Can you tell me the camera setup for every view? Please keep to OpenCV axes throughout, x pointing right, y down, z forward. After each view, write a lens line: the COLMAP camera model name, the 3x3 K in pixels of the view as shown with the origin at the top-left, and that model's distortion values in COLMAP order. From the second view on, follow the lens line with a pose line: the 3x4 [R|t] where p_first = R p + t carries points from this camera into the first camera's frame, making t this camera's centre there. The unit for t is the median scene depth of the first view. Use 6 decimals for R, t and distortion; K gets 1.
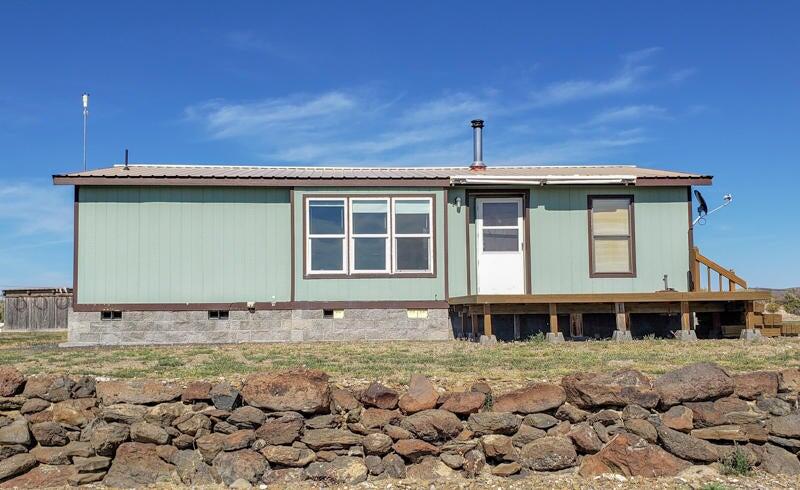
lens RADIAL K [[783.8, 0, 402.4], [0, 783.8, 242.7], [0, 0, 1]] dist [0.078973, 0.000000]
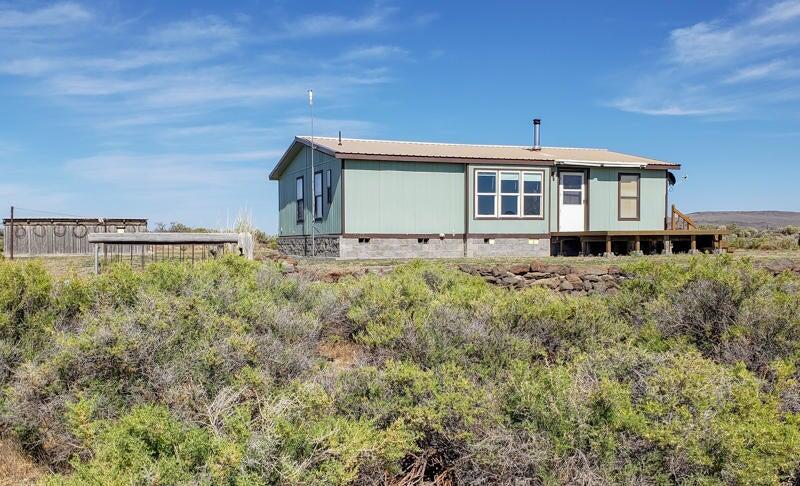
lens RADIAL K [[783.8, 0, 395.0], [0, 783.8, 245.9], [0, 0, 1]] dist [0.078973, 0.000000]
pose [[0.950168, 0.002884, 0.311724, -0.770119], [-0.031193, 0.995818, 0.085864, -0.034192], [-0.310172, -0.091309, 0.946285, -0.497127]]
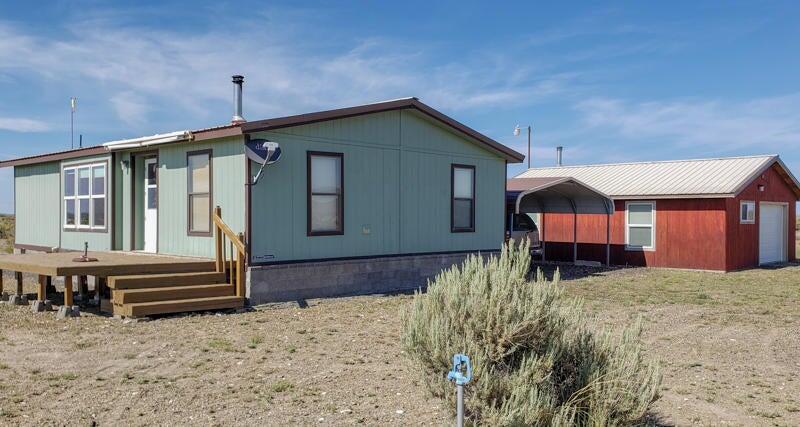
lens RADIAL K [[721.3, 0, 404.8], [0, 721.3, 215.4], [0, 0, 1]] dist [0.002888, -0.012217]
pose [[0.675610, 0.011859, -0.737164, 1.087500], [0.052193, 0.996593, 0.063867, -0.025213], [0.735409, -0.081624, 0.672689, 0.594202]]
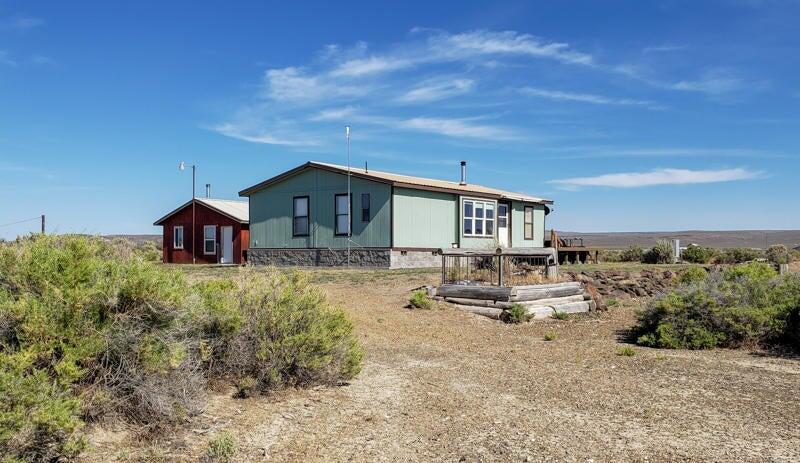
lens RADIAL K [[732.5, 0, 402.9], [0, 732.5, 231.8], [0, 0, 1]] dist [-0.003523, 0.000000]
pose [[0.660518, 0.033863, 0.750046, -1.671756], [-0.075101, 0.996952, 0.021126, 0.000283], [-0.747044, -0.070284, 0.661048, -0.192993]]
